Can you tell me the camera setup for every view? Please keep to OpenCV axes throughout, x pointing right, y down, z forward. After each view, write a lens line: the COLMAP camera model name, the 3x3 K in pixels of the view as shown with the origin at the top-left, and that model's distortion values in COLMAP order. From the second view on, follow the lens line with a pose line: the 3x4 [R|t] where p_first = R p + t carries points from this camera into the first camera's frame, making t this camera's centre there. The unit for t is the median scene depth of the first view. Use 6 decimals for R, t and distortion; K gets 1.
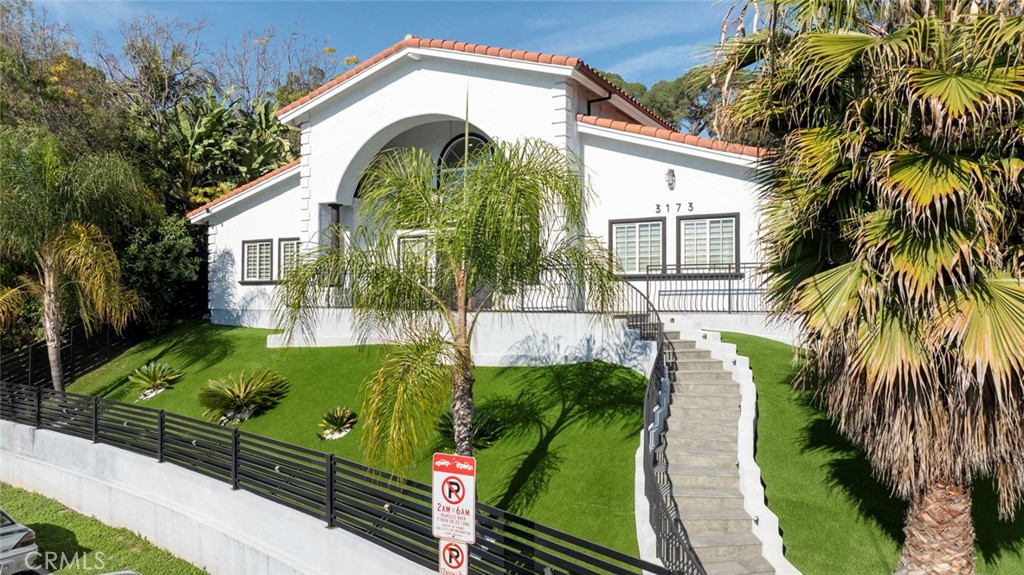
lens RADIAL K [[722.8, 0, 519.0], [0, 722.8, 285.4], [0, 0, 1]] dist [-0.022284, 0.029155]
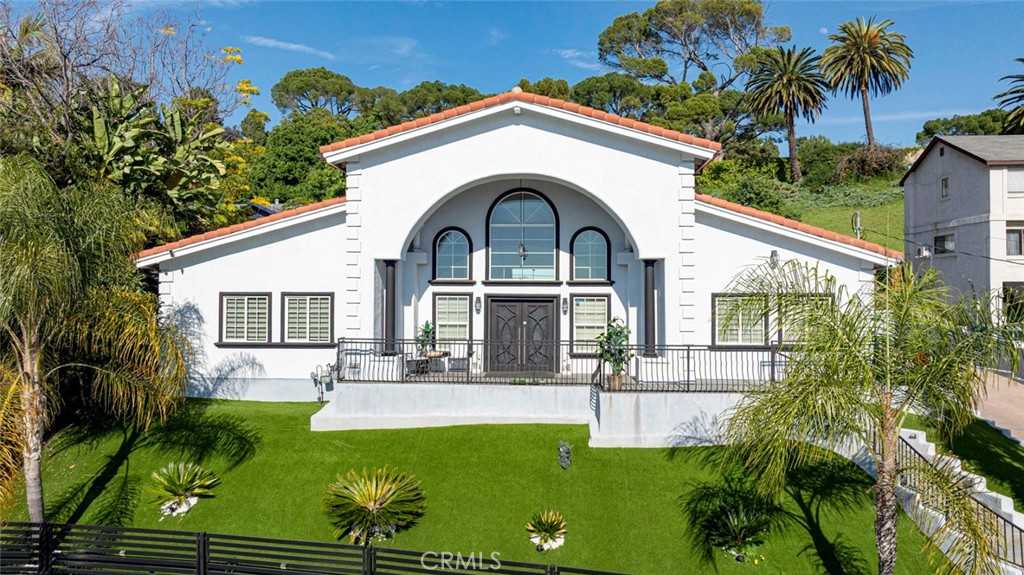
lens RADIAL K [[722.8, 0, 515.7], [0, 722.8, 282.4], [0, 0, 1]] dist [-0.022284, 0.029155]
pose [[0.900622, 0.009881, 0.434491, -0.533179], [-0.009255, 0.999951, -0.003556, -0.090064], [-0.434505, -0.000819, 0.900669, 0.158581]]
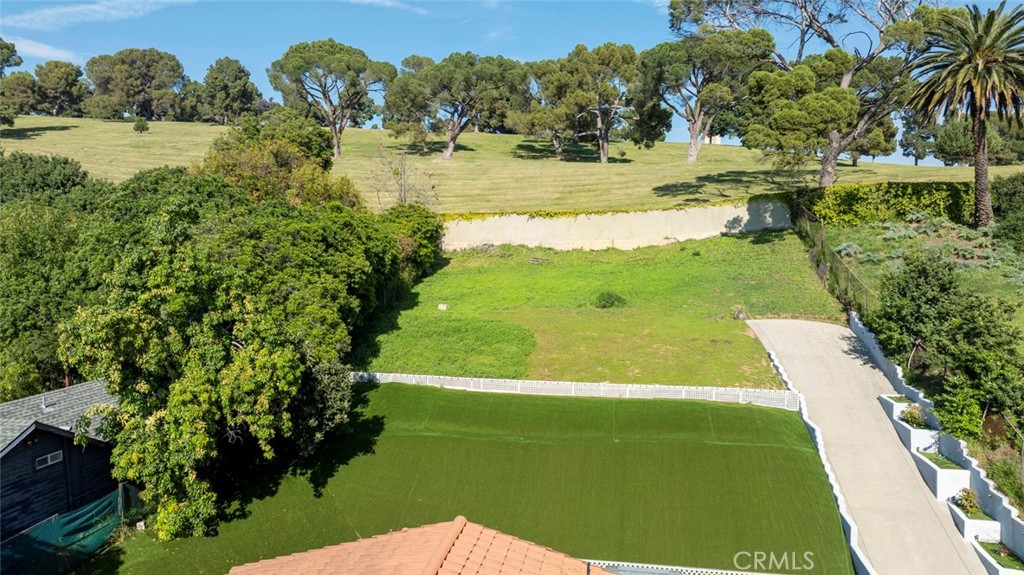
lens RADIAL K [[722.8, 0, 515.2], [0, 722.8, 288.2], [0, 0, 1]] dist [-0.022284, 0.029155]
pose [[0.941704, -0.015286, 0.336094, 0.176932], [-0.008860, 0.997494, 0.070192, -0.591712], [-0.336325, -0.069078, 0.939209, 1.201218]]
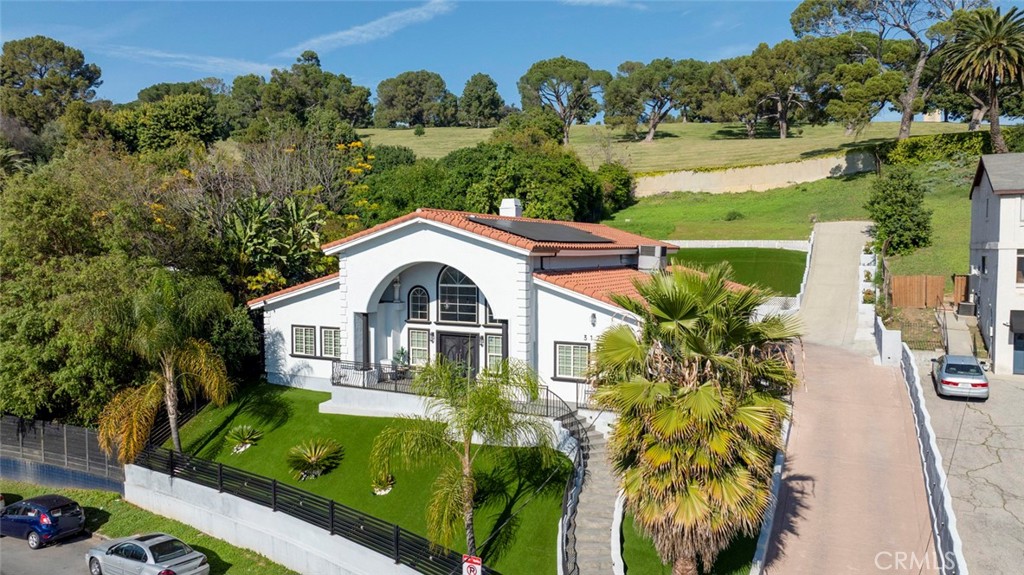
lens RADIAL K [[722.8, 0, 519.8], [0, 722.8, 284.4], [0, 0, 1]] dist [-0.022284, 0.029155]
pose [[0.999167, -0.003869, 0.040633, -0.008182], [0.001071, 0.997640, 0.068648, -0.283560], [-0.040803, -0.068547, 0.996813, -0.457018]]
